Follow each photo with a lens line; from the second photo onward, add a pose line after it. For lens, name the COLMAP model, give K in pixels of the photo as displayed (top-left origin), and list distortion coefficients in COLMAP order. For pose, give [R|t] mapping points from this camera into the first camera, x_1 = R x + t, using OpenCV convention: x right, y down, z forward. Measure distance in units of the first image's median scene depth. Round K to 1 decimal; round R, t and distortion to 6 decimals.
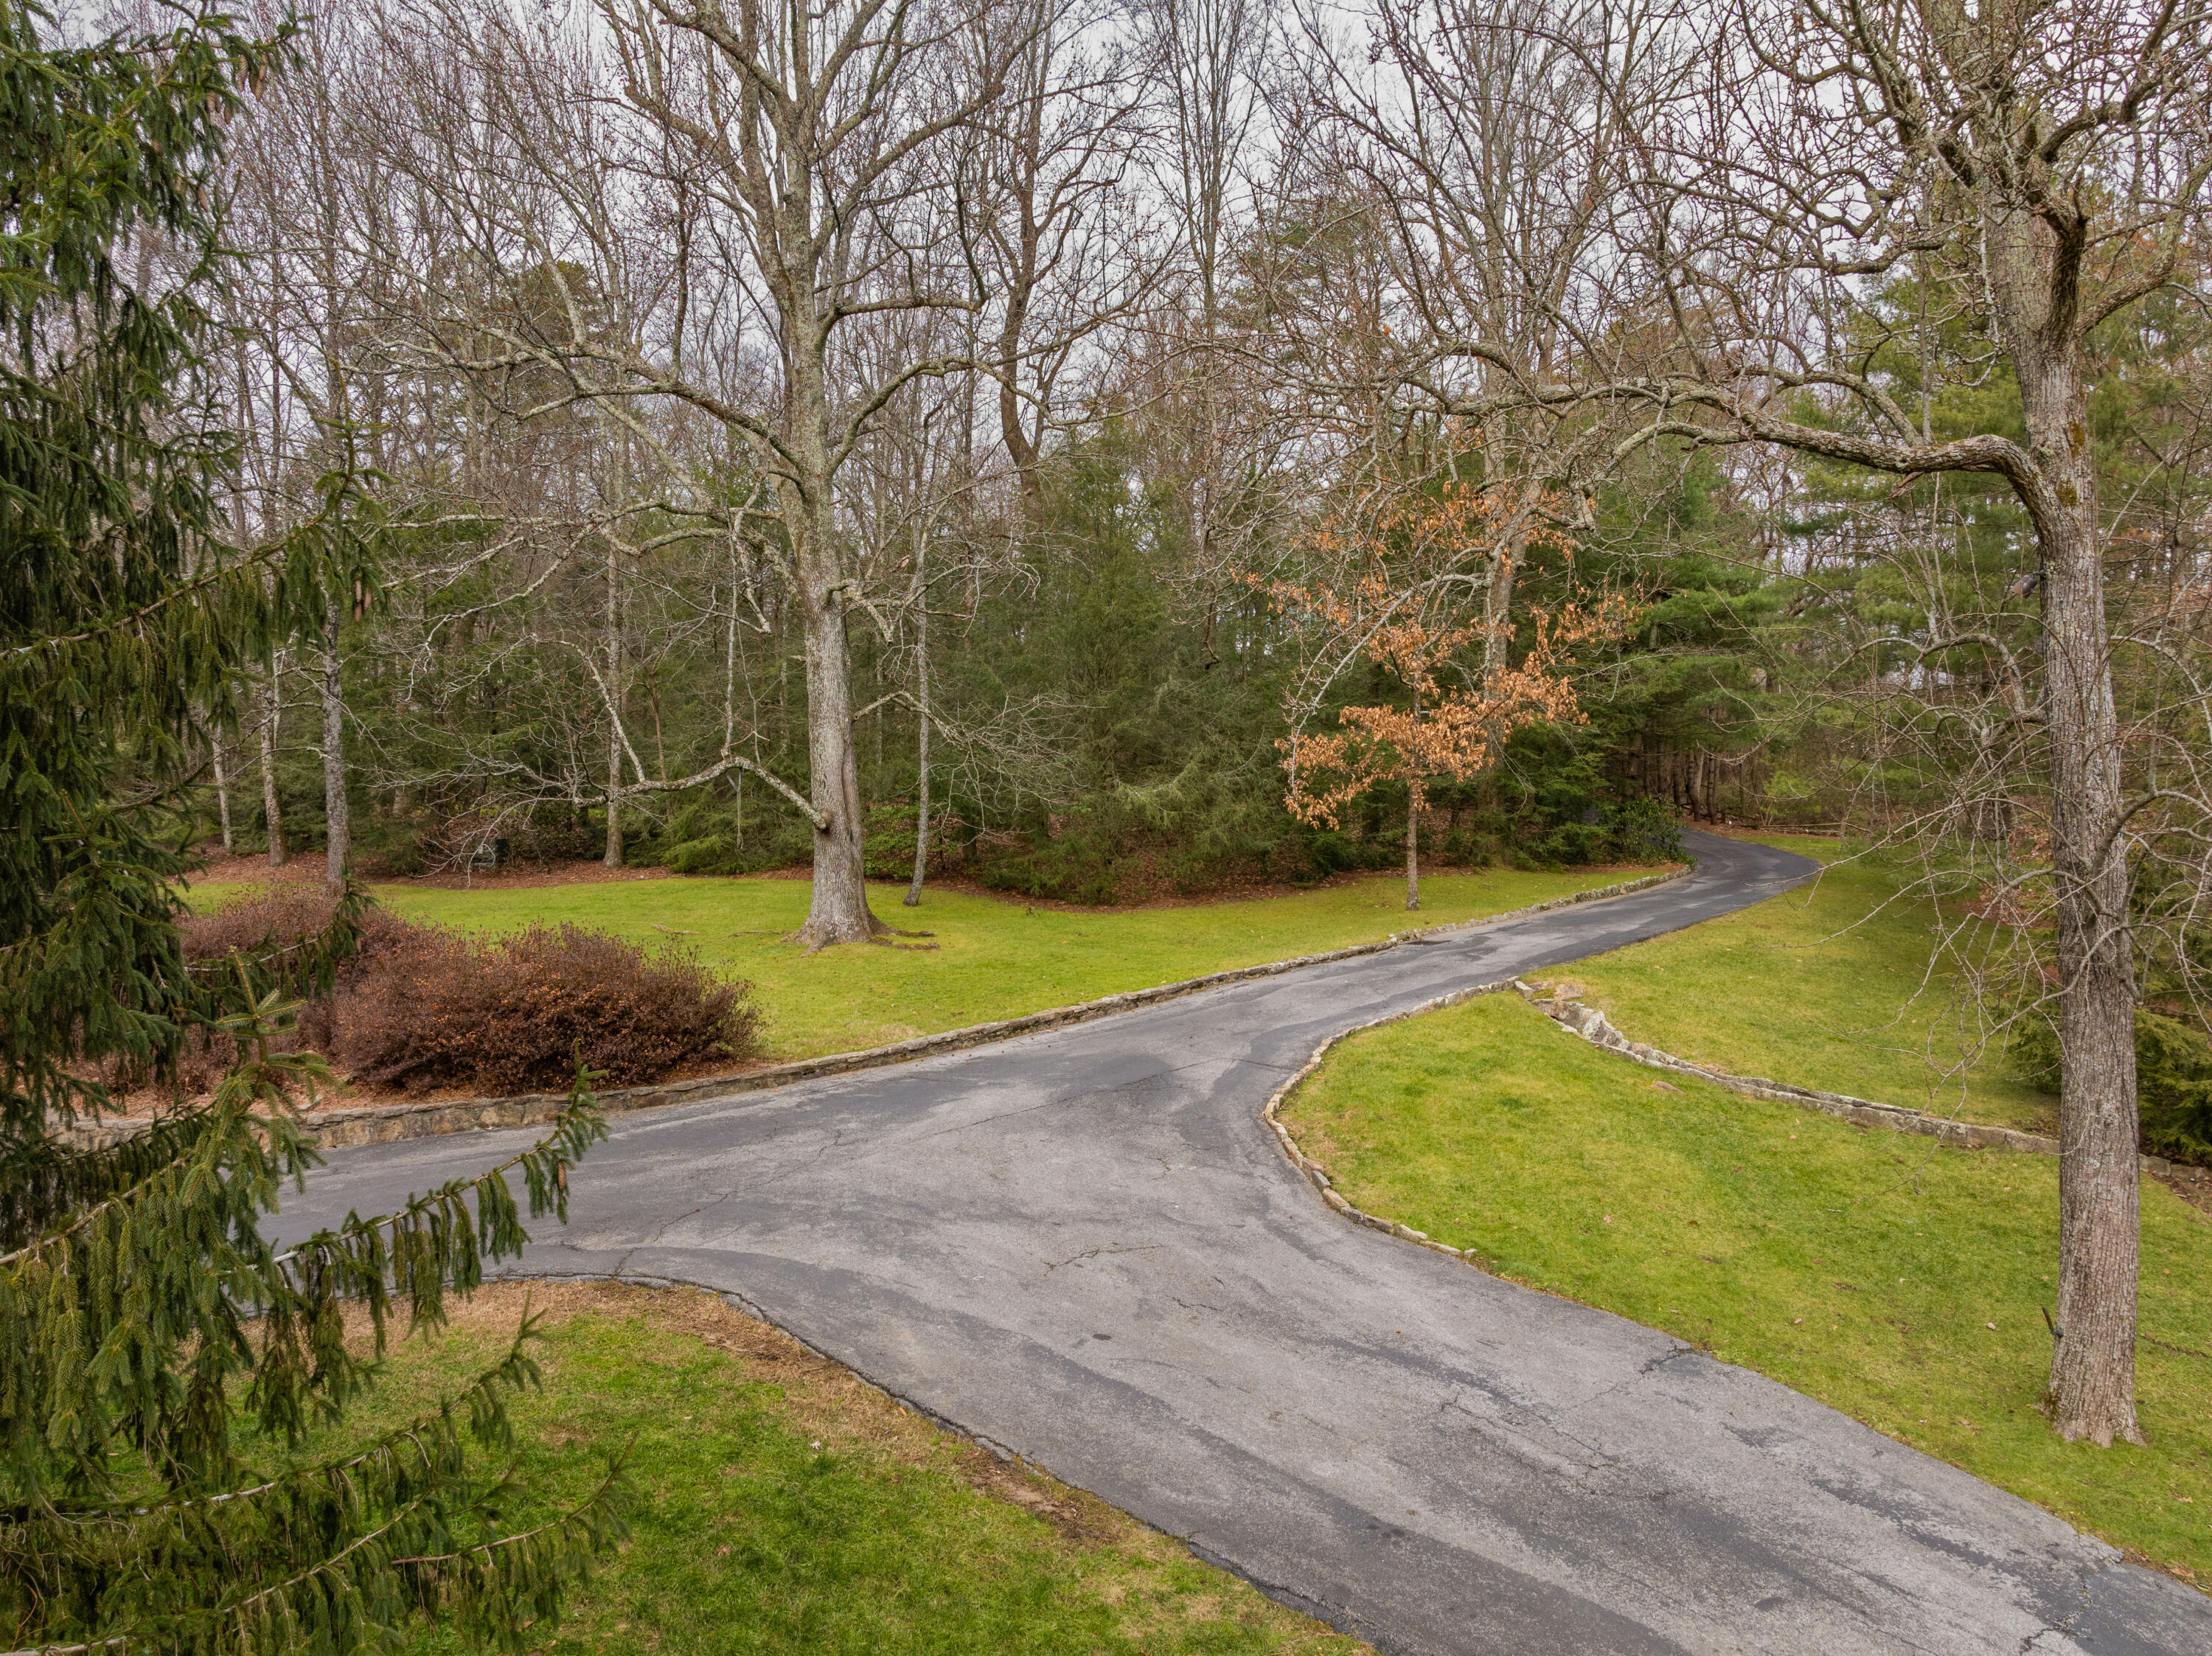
lens RADIAL K [[1578.1, 0, 1097.3], [0, 1578.1, 816.5], [0, 0, 1]] dist [-0.038398, 0.002418]
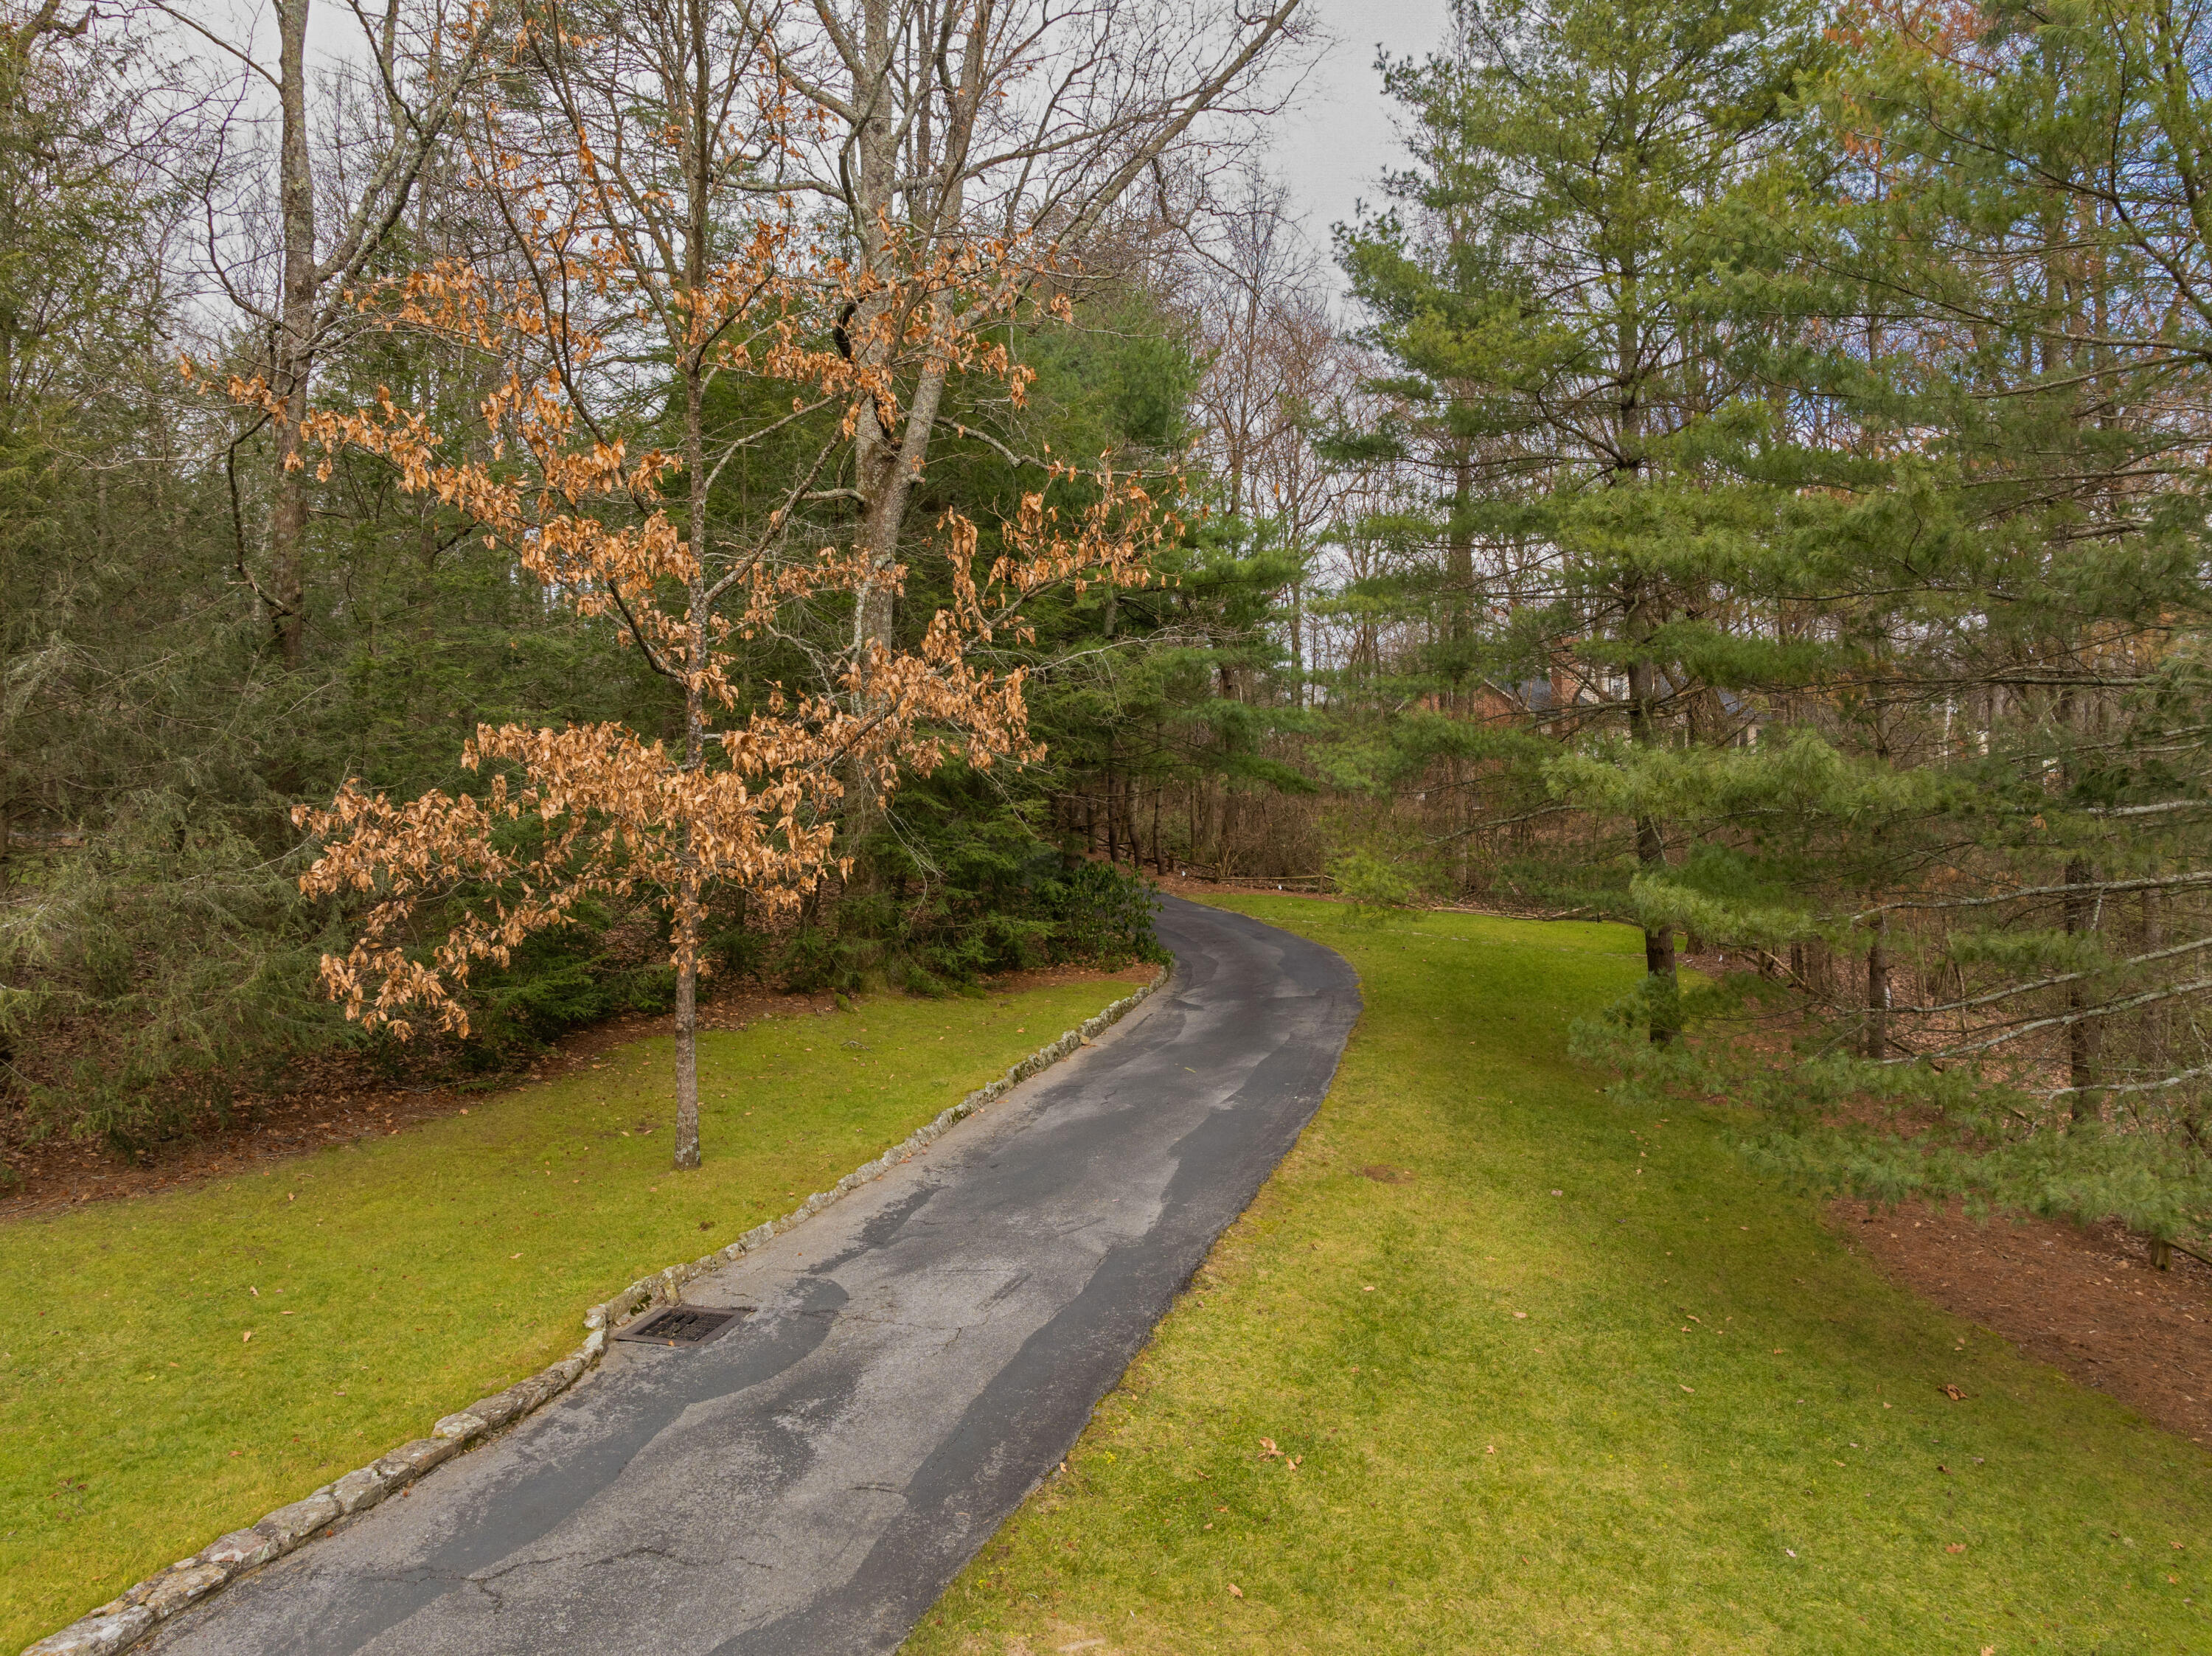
lens RADIAL K [[1578.1, 0, 1097.2], [0, 1578.1, 825.4], [0, 0, 1]] dist [-0.038398, 0.002418]
pose [[0.929220, -0.000663, 0.369527, 0.145068], [-0.002355, 0.999967, 0.007716, -0.044973], [-0.369520, -0.008040, 0.929188, 0.542125]]
